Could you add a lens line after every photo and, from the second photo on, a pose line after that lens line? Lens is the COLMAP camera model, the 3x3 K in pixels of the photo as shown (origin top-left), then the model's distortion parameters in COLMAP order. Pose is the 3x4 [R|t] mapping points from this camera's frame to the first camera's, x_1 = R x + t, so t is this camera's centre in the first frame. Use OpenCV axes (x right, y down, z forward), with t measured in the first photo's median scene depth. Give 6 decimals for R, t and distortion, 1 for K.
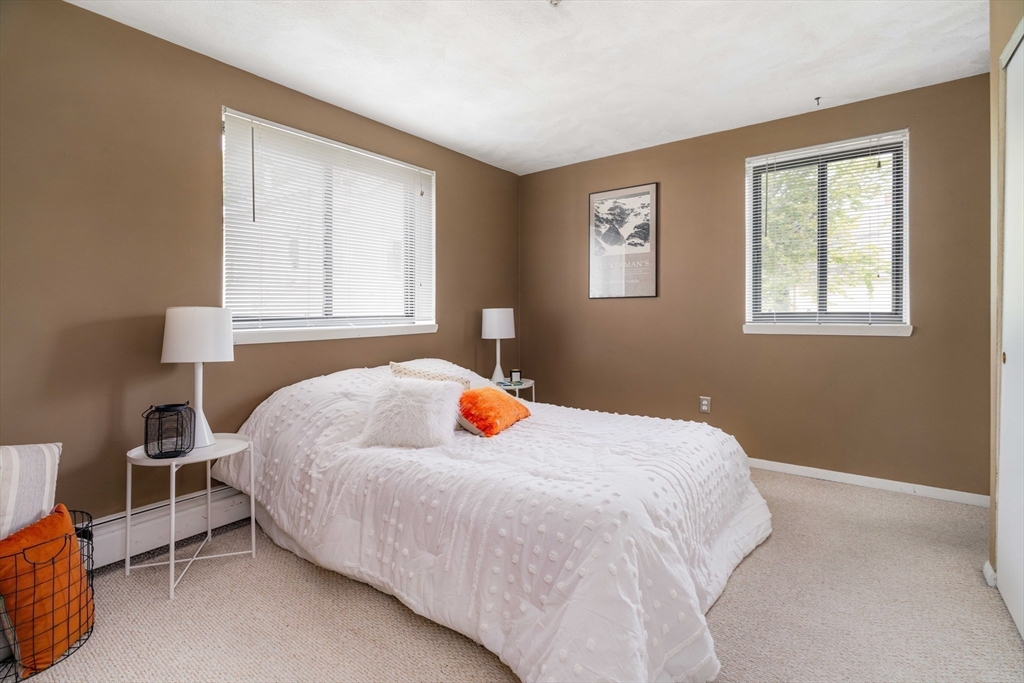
lens RADIAL K [[467.4, 0, 533.3], [0, 467.4, 313.3], [0, 0, 1]] dist [-0.005448, -0.001443]
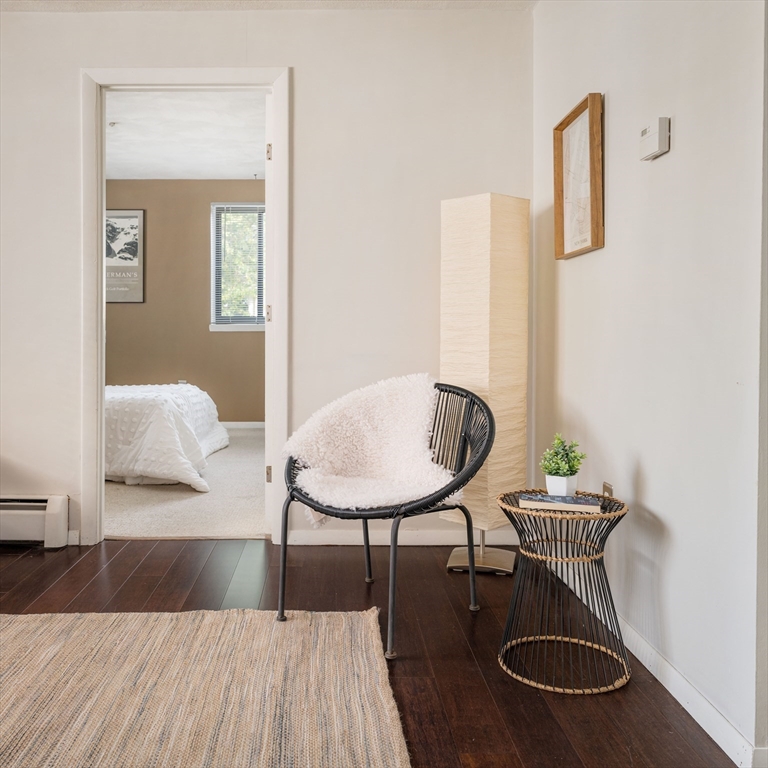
lens RADIAL K [[718.0, 0, 333.2], [0, 718.0, 336.2], [0, 0, 1]] dist [-0.008540, 0.000000]
pose [[0.817109, -0.002864, 0.576477, -0.413080], [0.003662, 0.999993, -0.000223, 0.055138], [-0.576472, 0.002294, 0.817114, -0.820177]]
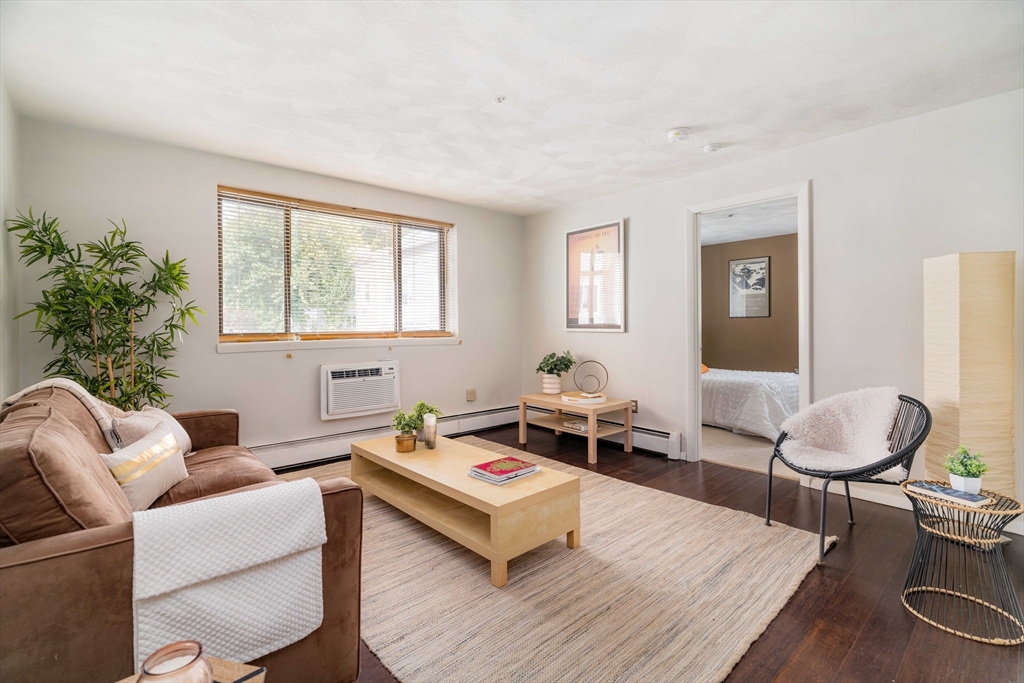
lens RADIAL K [[467.4, 0, 525.2], [0, 467.4, 327.9], [0, 0, 1]] dist [-0.005448, -0.001443]
pose [[0.975762, -0.008440, -0.218671, -0.285462], [0.008429, 0.999964, -0.000982, 0.003497], [0.218671, -0.000885, 0.975798, -1.049580]]
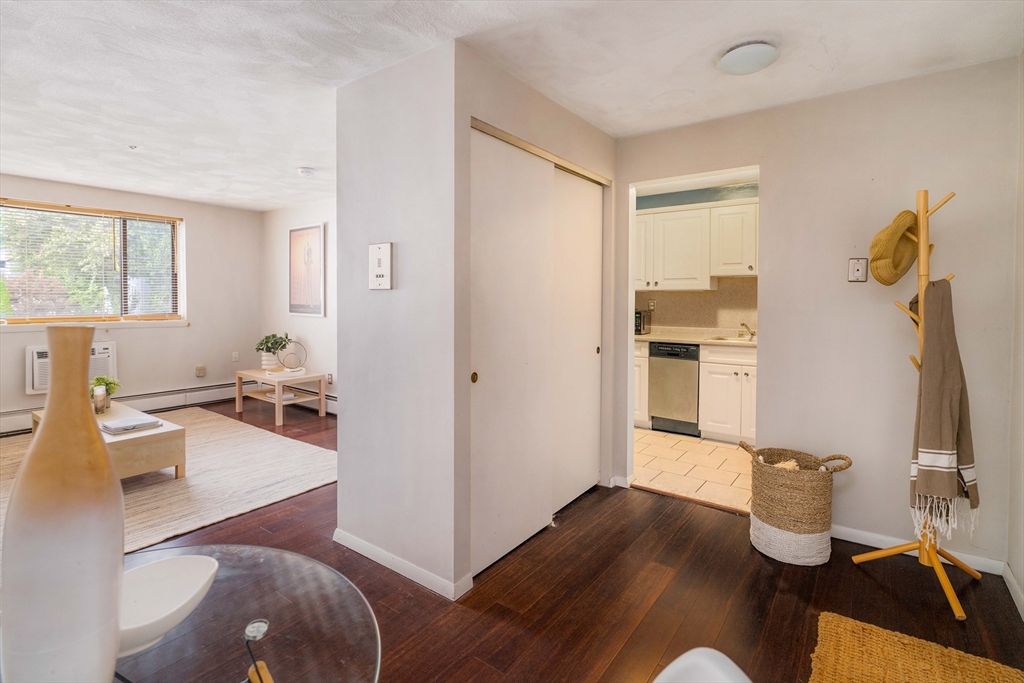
lens RADIAL K [[497.6, 0, 503.5], [0, 497.6, 309.0], [0, 0, 1]] dist [-0.016896, 0.001316]
pose [[0.999440, 0.003098, -0.033310, 0.299846], [-0.002576, 0.999874, 0.015691, -0.035180], [0.033354, -0.015597, 0.999322, -1.330770]]
